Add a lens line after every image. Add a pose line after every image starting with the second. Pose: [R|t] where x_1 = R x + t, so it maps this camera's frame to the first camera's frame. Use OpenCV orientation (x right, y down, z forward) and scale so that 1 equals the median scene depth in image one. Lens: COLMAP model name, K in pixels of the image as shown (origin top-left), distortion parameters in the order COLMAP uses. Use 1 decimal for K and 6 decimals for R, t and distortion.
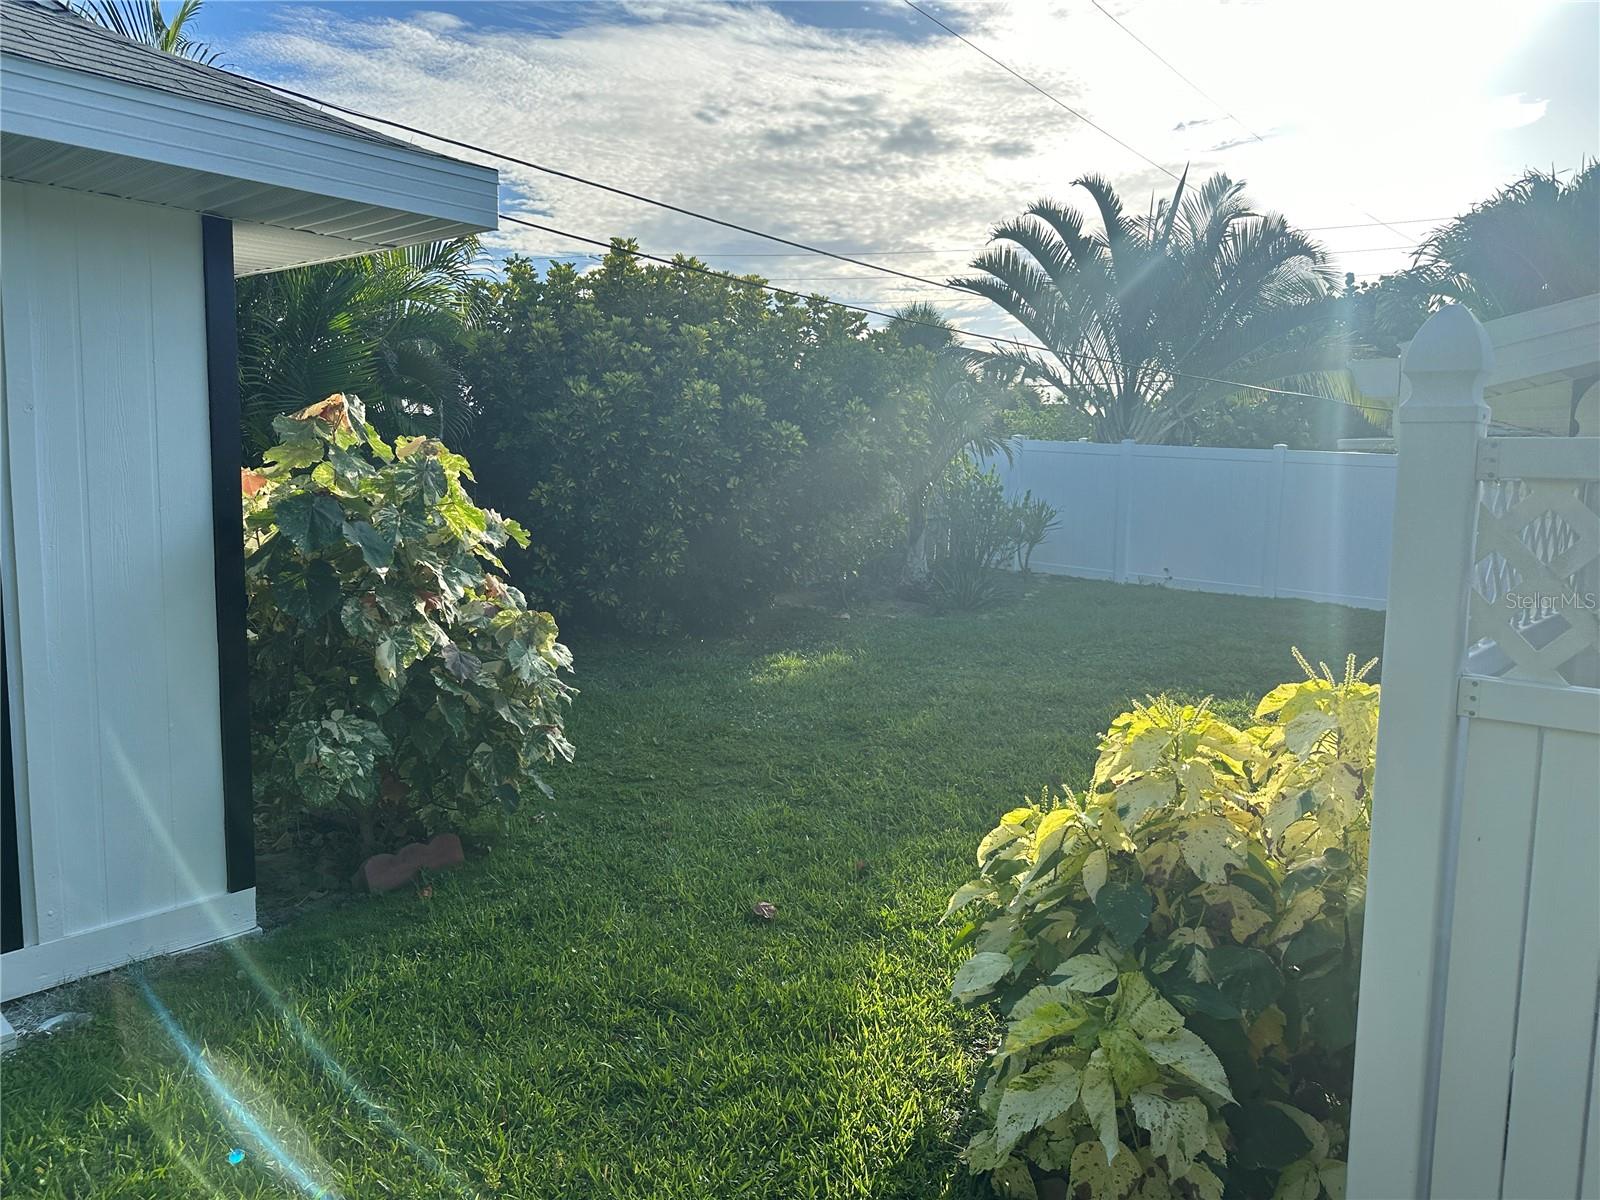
lens RADIAL K [[1117.2, 0, 800.0], [0, 1117.2, 600.0], [0, 0, 1]] dist [0.100792, -0.169974]
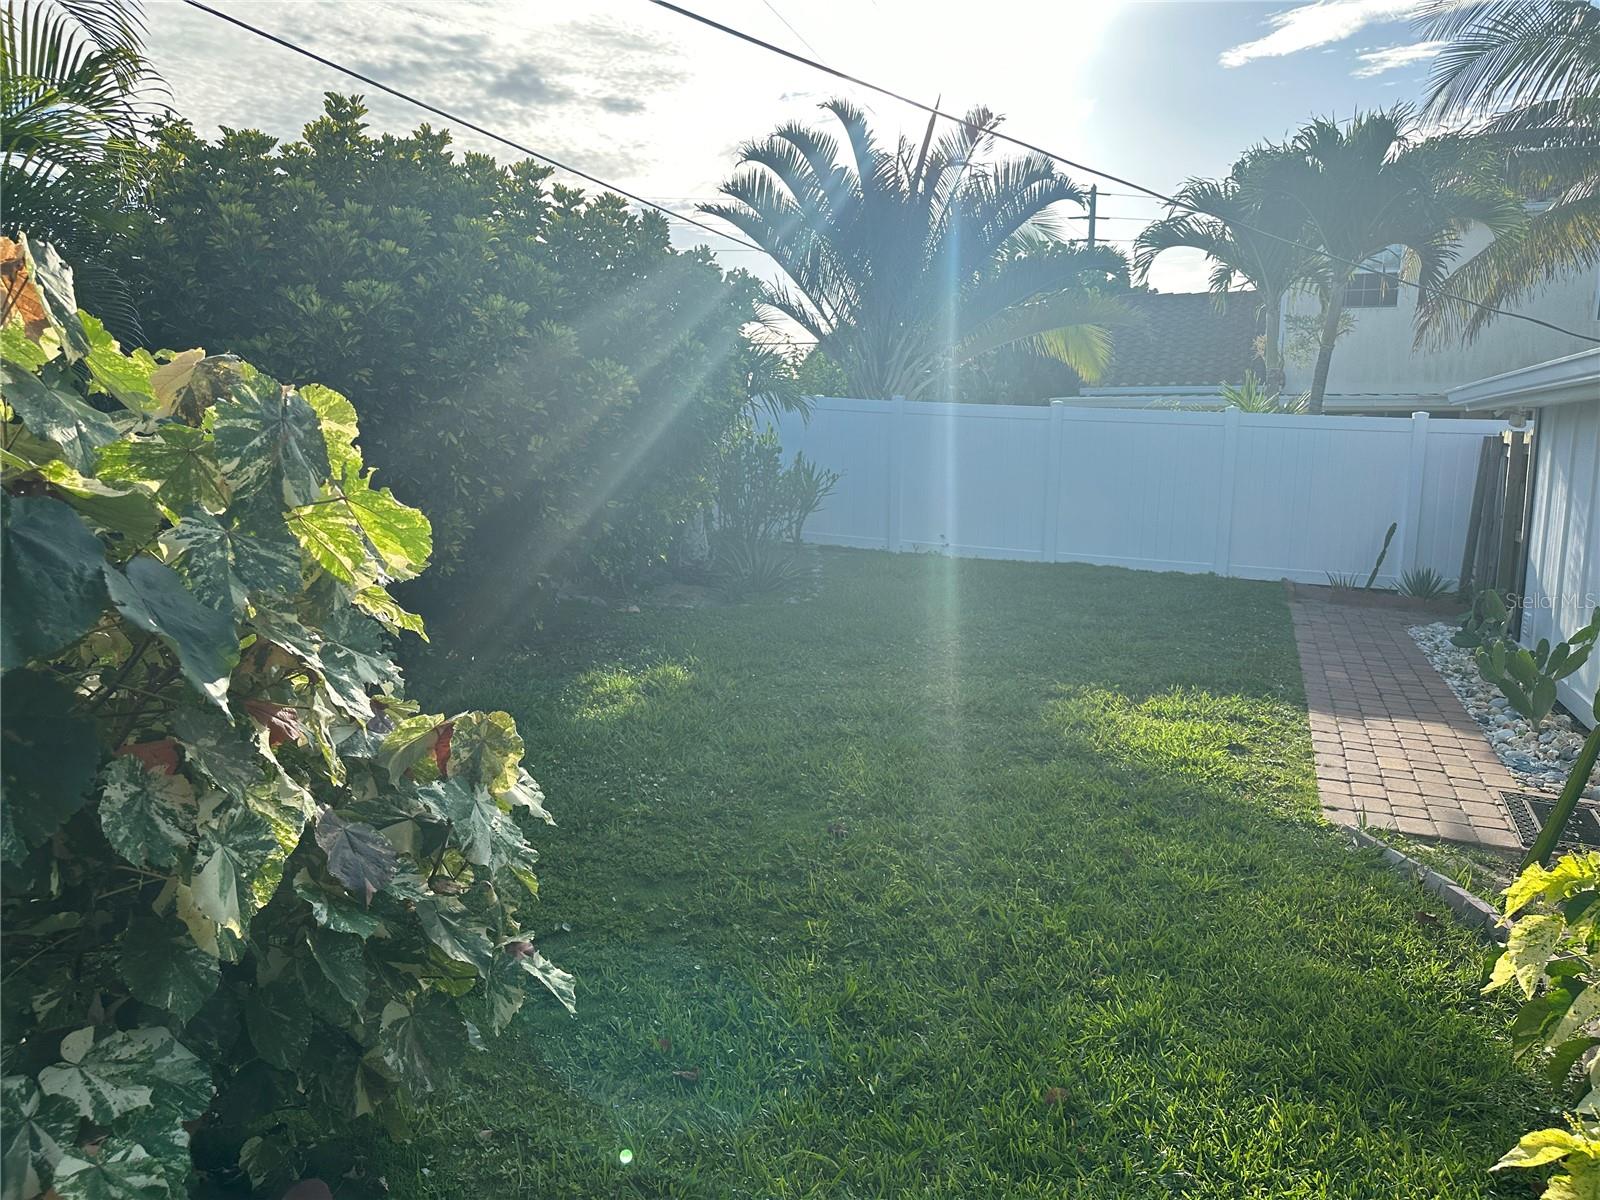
lens RADIAL K [[1130.1, 0, 787.3], [0, 1130.1, 595.6], [0, 0, 1]] dist [0.017143, -0.022771]
pose [[0.950701, -0.047030, 0.306522, -0.250532], [0.037384, 0.998606, 0.037268, -0.052668], [-0.307847, -0.023971, 0.951134, 0.481023]]
